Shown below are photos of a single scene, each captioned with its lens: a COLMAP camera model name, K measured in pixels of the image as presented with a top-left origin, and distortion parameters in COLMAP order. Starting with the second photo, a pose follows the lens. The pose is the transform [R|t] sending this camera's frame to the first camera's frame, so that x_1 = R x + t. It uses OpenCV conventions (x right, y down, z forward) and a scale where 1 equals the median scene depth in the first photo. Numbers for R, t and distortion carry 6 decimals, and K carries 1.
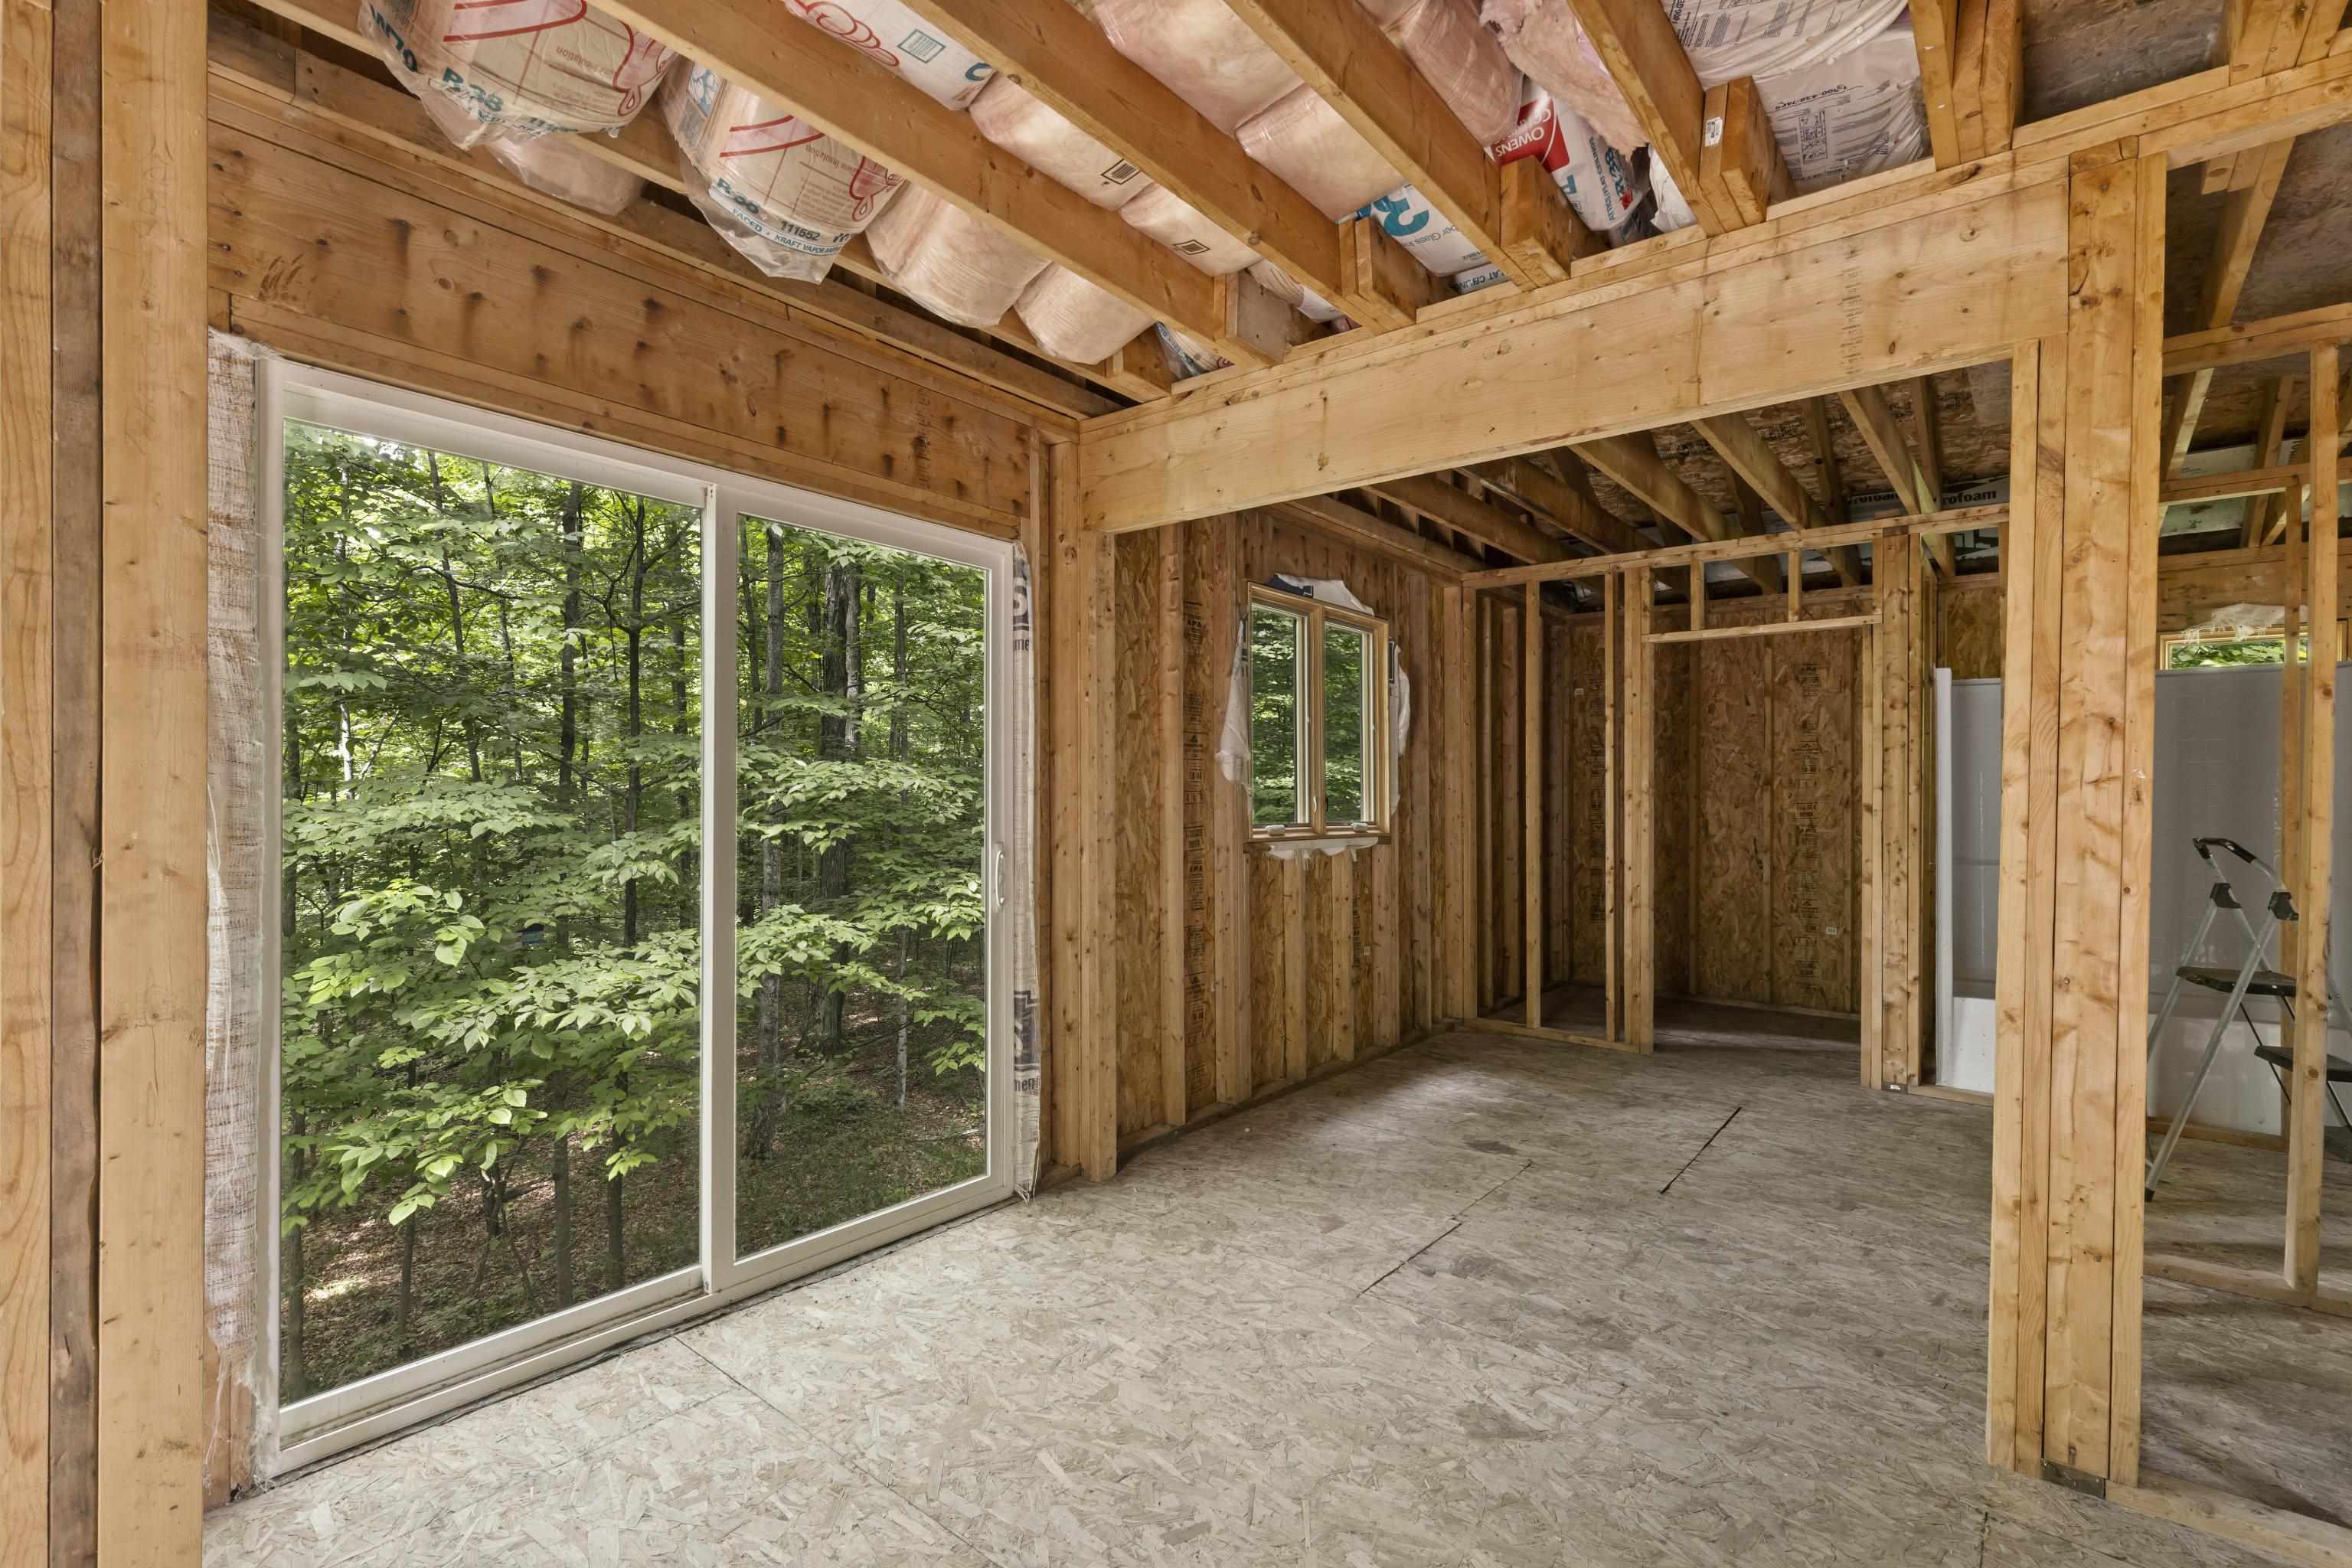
lens RADIAL K [[1064.2, 0, 1173.0], [0, 1064.2, 793.7], [0, 0, 1]] dist [0.012942, -0.000118]
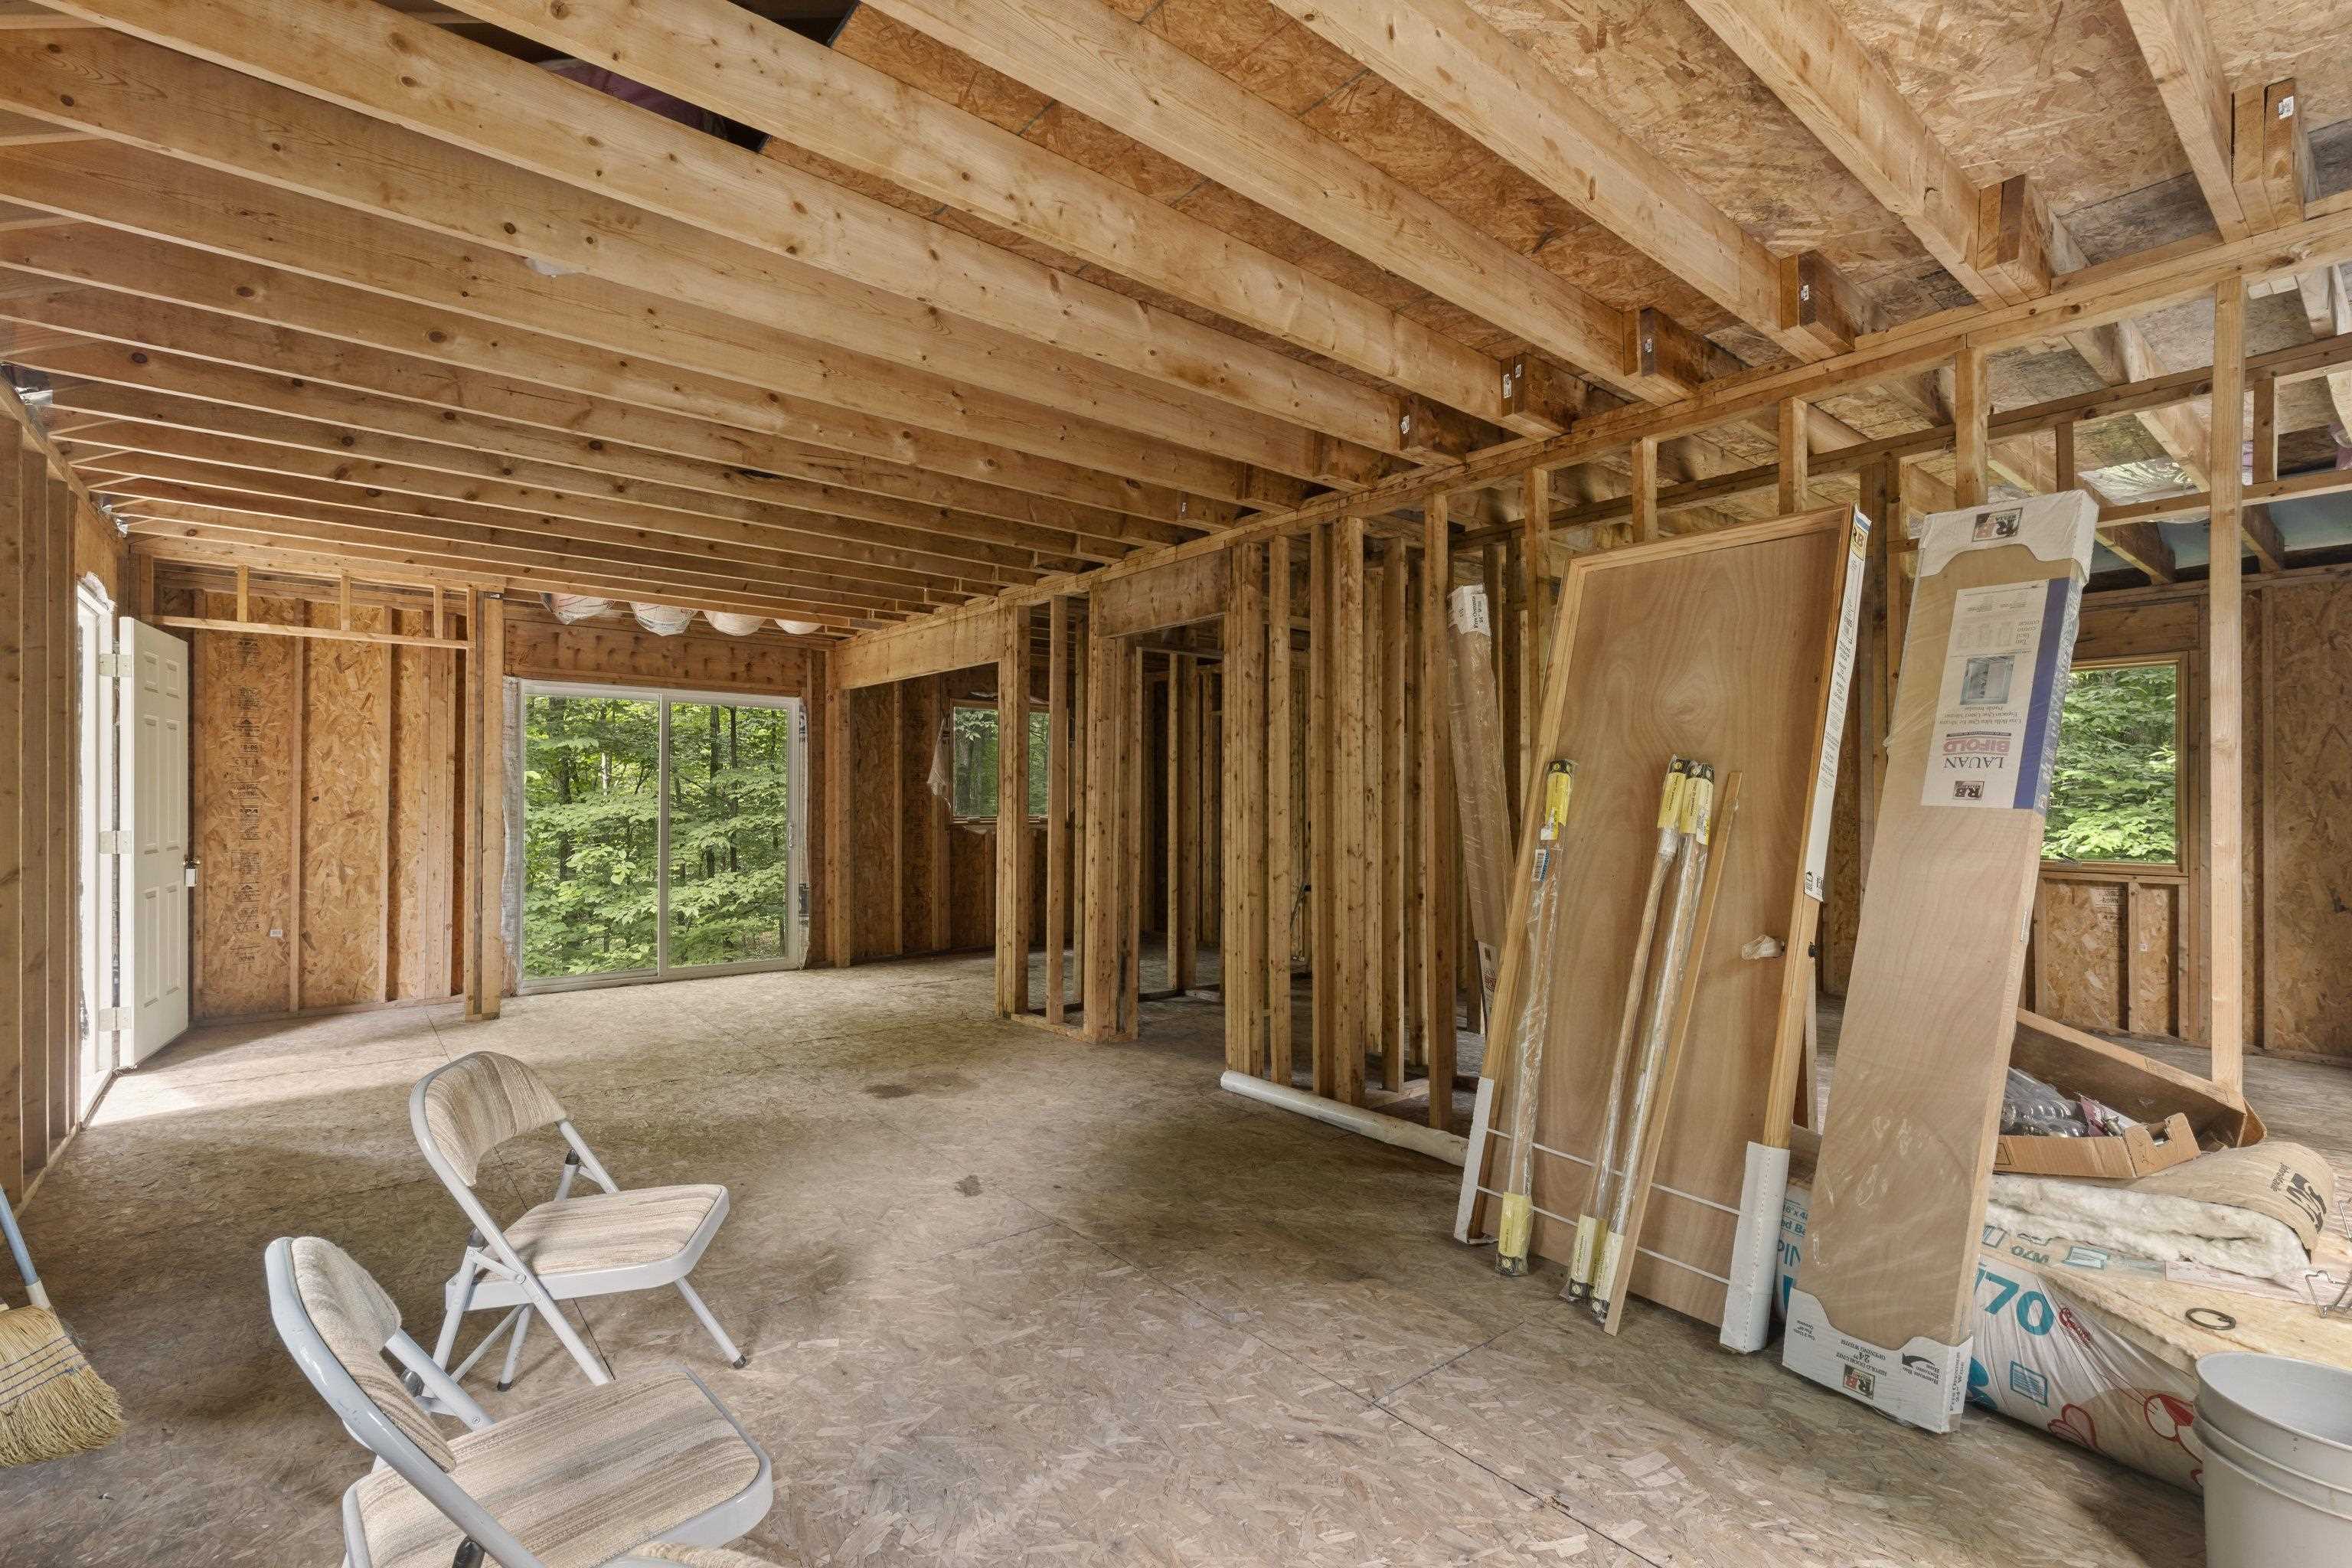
lens RADIAL K [[1064.2, 0, 1181.1], [0, 1064.2, 789.2], [0, 0, 1]] dist [0.012942, -0.000118]
pose [[0.981171, -0.003753, -0.193103, 1.173095], [0.001734, 0.999942, -0.010623, -0.000941], [0.193132, 0.010088, 0.981121, -1.209672]]
